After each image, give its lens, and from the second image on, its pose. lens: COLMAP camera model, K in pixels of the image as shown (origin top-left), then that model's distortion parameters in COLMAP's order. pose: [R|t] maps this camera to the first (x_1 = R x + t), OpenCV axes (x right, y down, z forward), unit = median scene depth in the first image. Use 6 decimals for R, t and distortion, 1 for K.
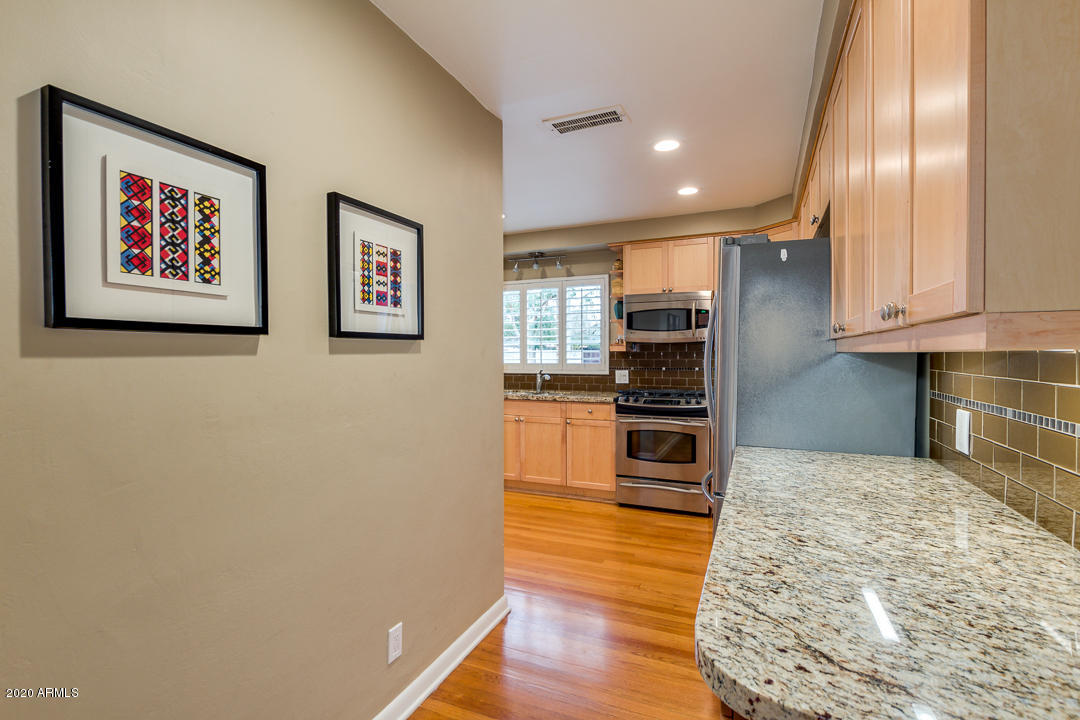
lens RADIAL K [[511.1, 0, 544.5], [0, 511.1, 357.6], [0, 0, 1]] dist [0.005095, -0.000279]
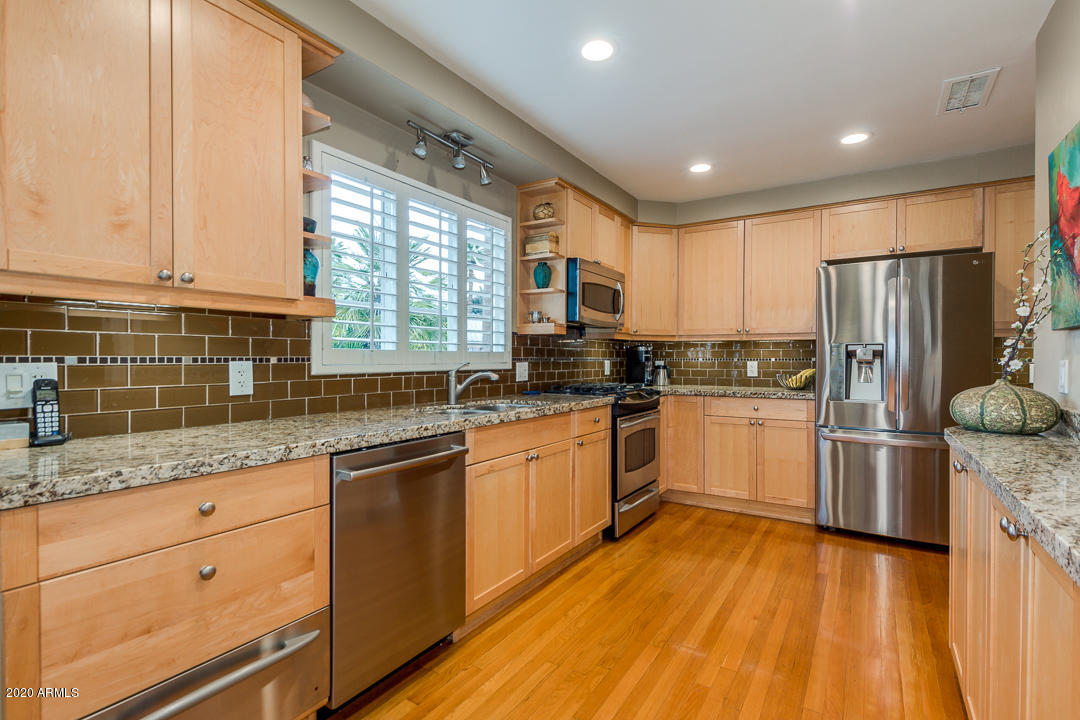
lens RADIAL K [[511.1, 0, 546.7], [0, 511.1, 365.3], [0, 0, 1]] dist [0.005095, -0.000279]
pose [[0.155535, -0.007364, 0.987803, -0.547555], [0.004203, 0.999968, 0.006793, 0.024932], [-0.987821, 0.003096, 0.155561, 0.890871]]
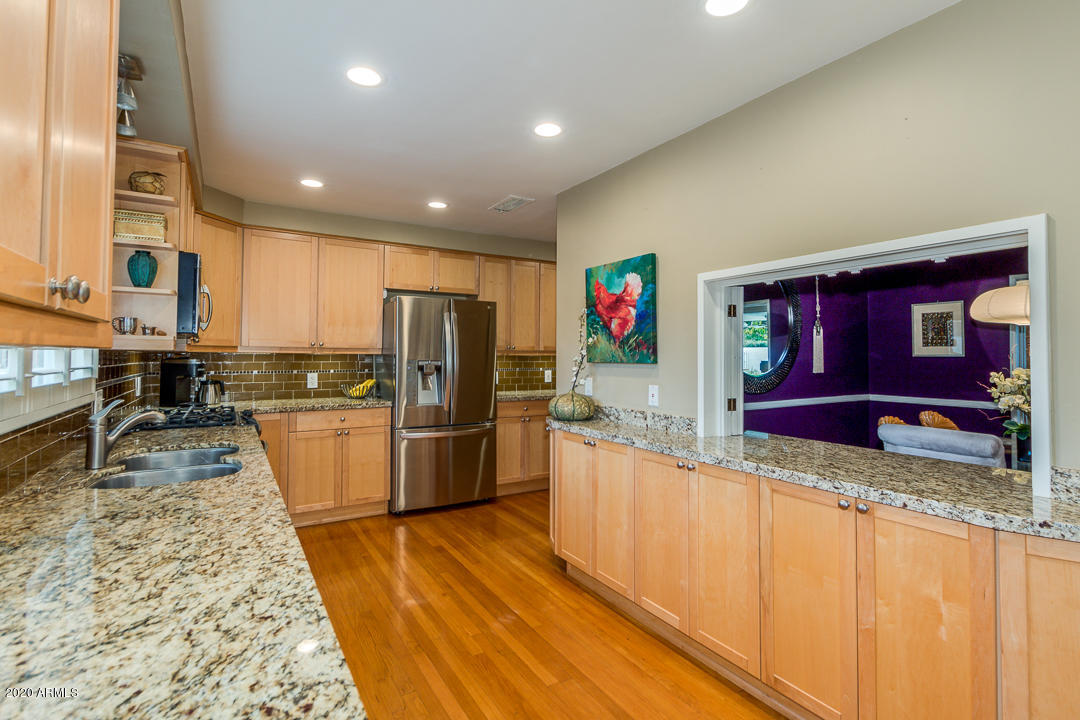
lens RADIAL K [[511.1, 0, 542.3], [0, 511.1, 348.9], [0, 0, 1]] dist [0.005095, -0.000279]
pose [[-0.817457, 0.008537, 0.575926, -0.471906], [0.003536, 0.999946, -0.009805, -0.008044], [-0.575979, -0.005979, -0.817443, 1.190769]]
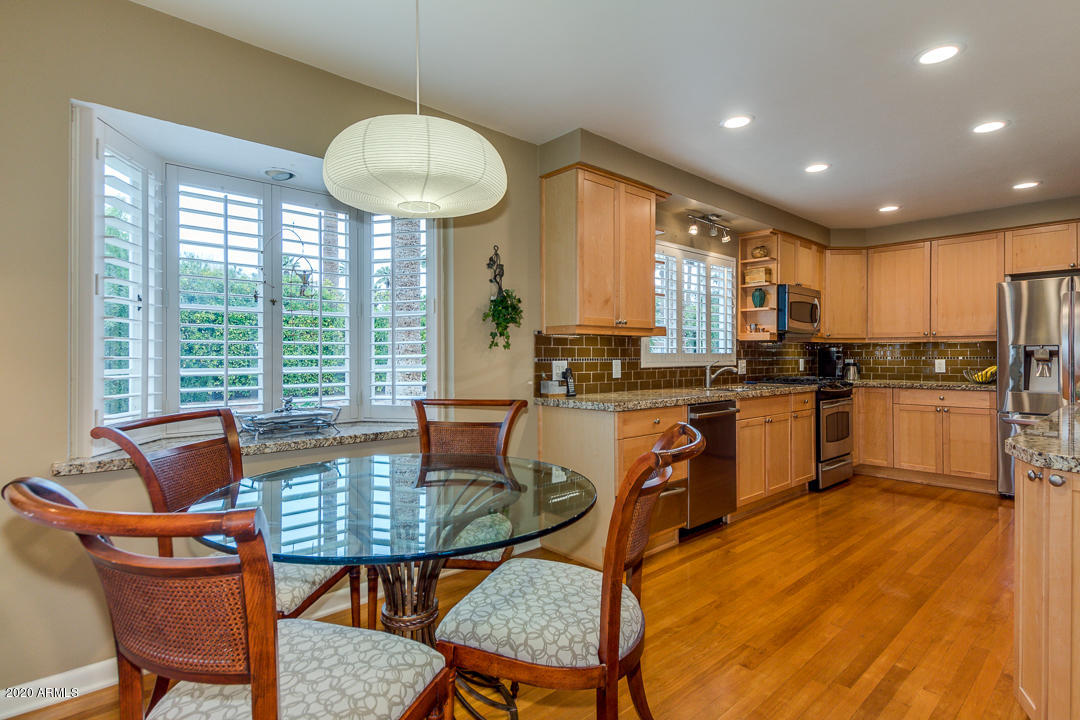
lens RADIAL K [[555.6, 0, 531.6], [0, 555.6, 356.6], [0, 0, 1]] dist [0.013346, -0.004494]
pose [[0.417115, 0.004570, 0.908842, -0.994639], [0.005224, 0.999959, -0.007425, 0.023831], [-0.908839, 0.007845, 0.417074, 0.956601]]
